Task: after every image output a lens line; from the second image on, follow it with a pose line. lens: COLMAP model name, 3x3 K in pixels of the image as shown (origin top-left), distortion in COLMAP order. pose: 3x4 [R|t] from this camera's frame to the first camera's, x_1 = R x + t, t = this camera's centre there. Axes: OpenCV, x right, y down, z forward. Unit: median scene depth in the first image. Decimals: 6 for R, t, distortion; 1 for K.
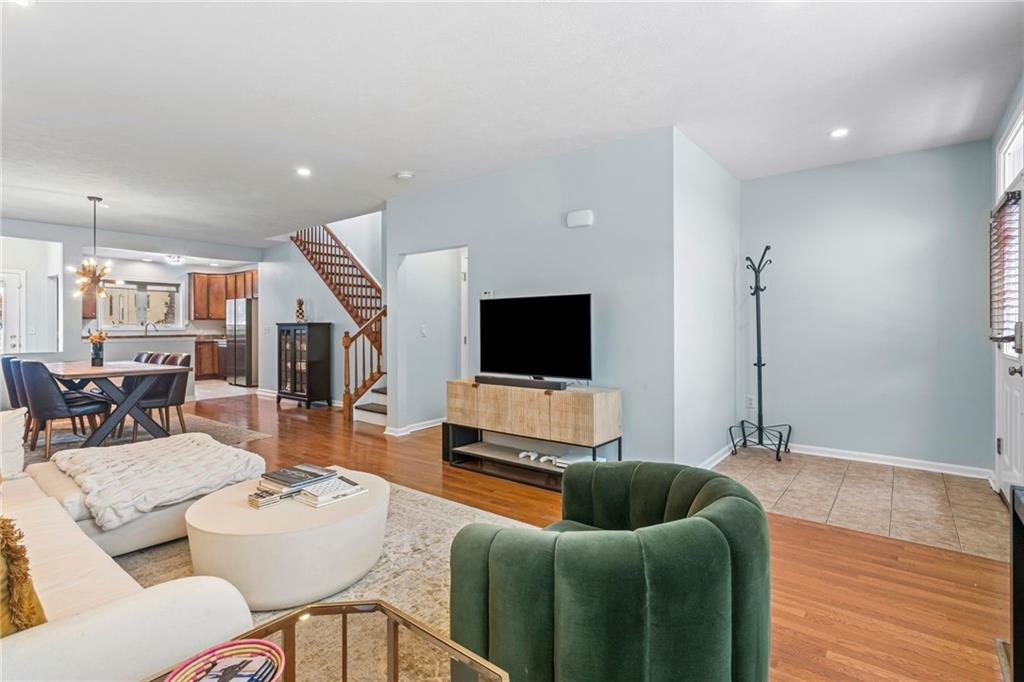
lens RADIAL K [[487.6, 0, 512.8], [0, 487.6, 326.7], [0, 0, 1]] dist [-0.000800, 0.000163]
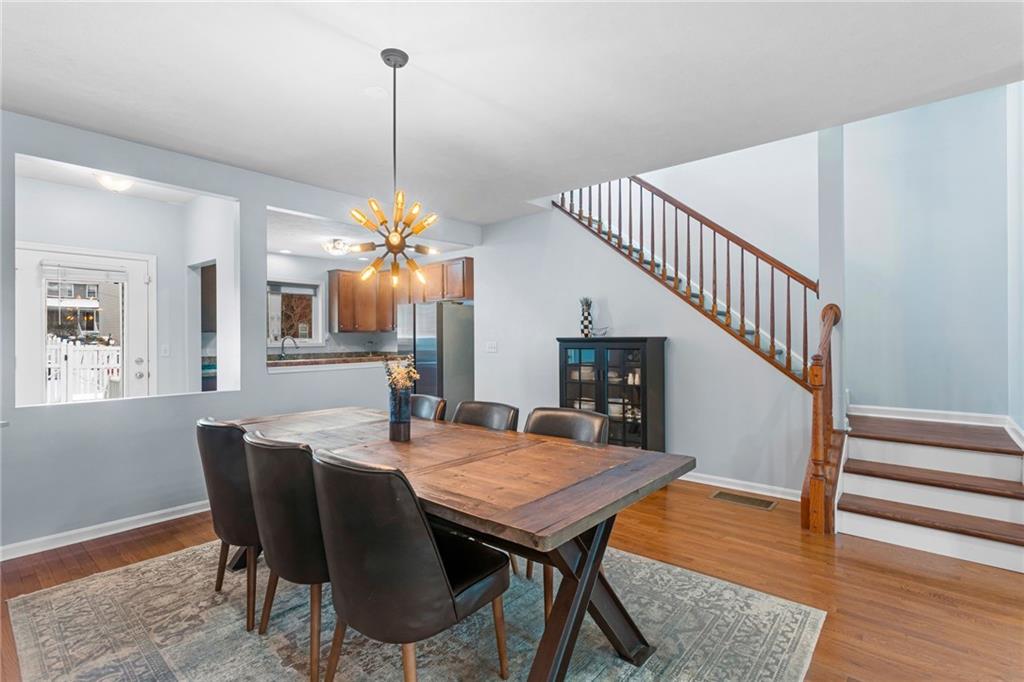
lens RADIAL K [[487.6, 0, 518.3], [0, 487.6, 332.5], [0, 0, 1]] dist [-0.000800, 0.000163]
pose [[0.998862, -0.004383, -0.047499, -0.443435], [0.003873, 0.999934, -0.010834, -0.006450], [0.047543, 0.010638, 0.998813, 0.346345]]
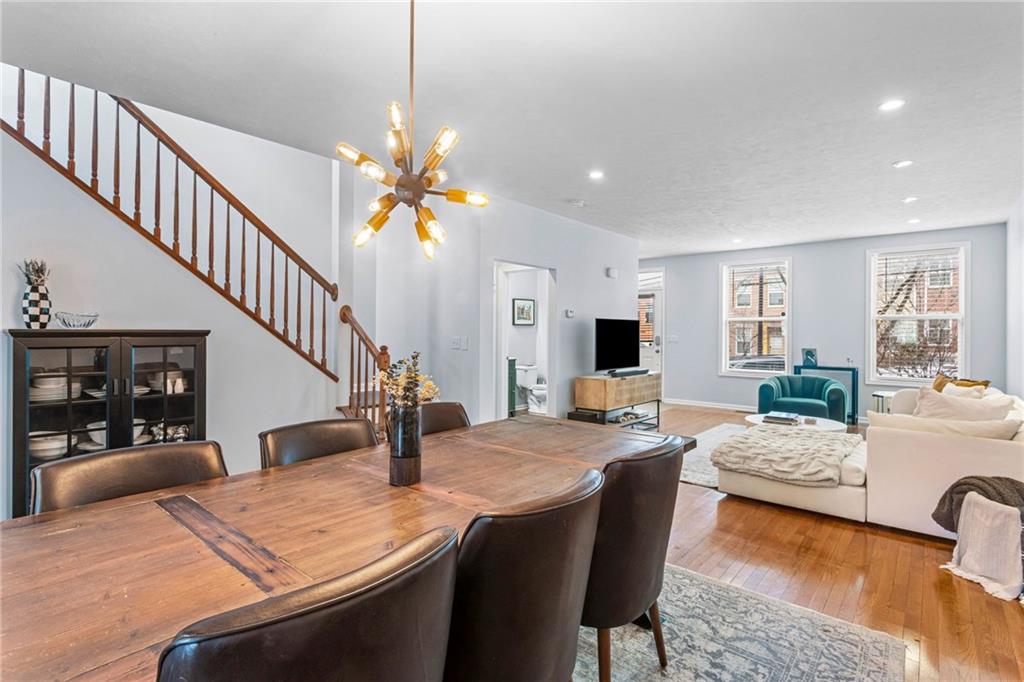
lens RADIAL K [[488.2, 0, 513.5], [0, 488.2, 336.2], [0, 0, 1]] dist [0.004881, 0.000316]
pose [[0.054966, -0.006200, 0.998469, -0.702986], [-0.008576, 0.999941, 0.006681, -0.006905], [-0.998451, -0.008930, 0.054910, 0.562988]]
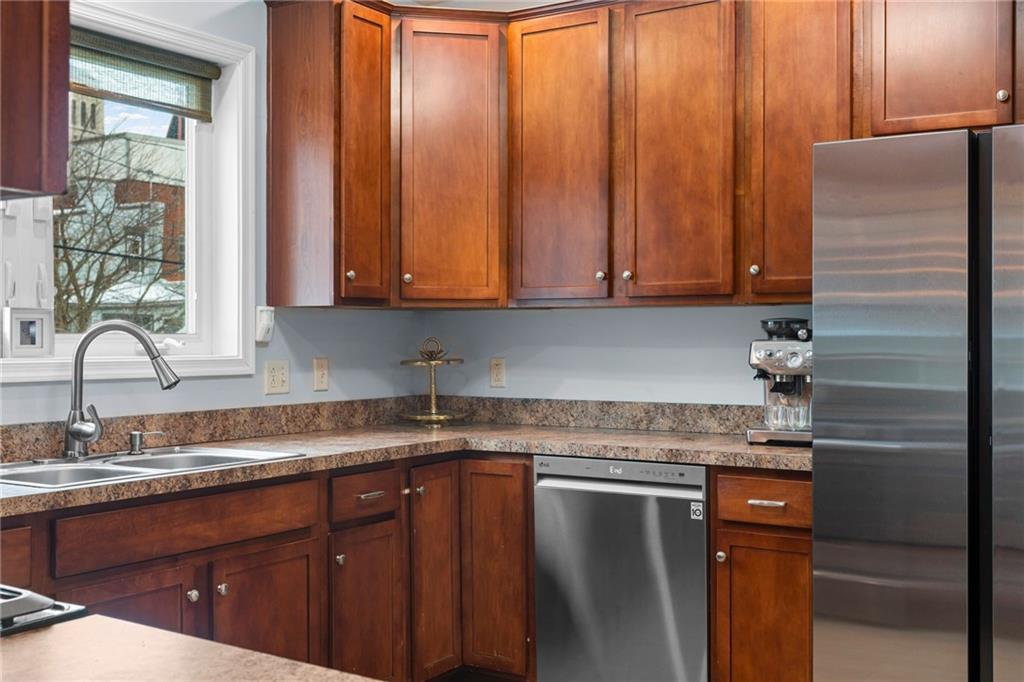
lens RADIAL K [[1131.6, 0, 519.5], [0, 1131.6, 332.0], [0, 0, 1]] dist [0.021360, 0.000000]
pose [[0.994991, 0.002380, 0.099939, -0.816759], [-0.001778, 0.999980, -0.006104, -0.005342], [-0.099952, 0.005896, 0.994975, 0.843904]]
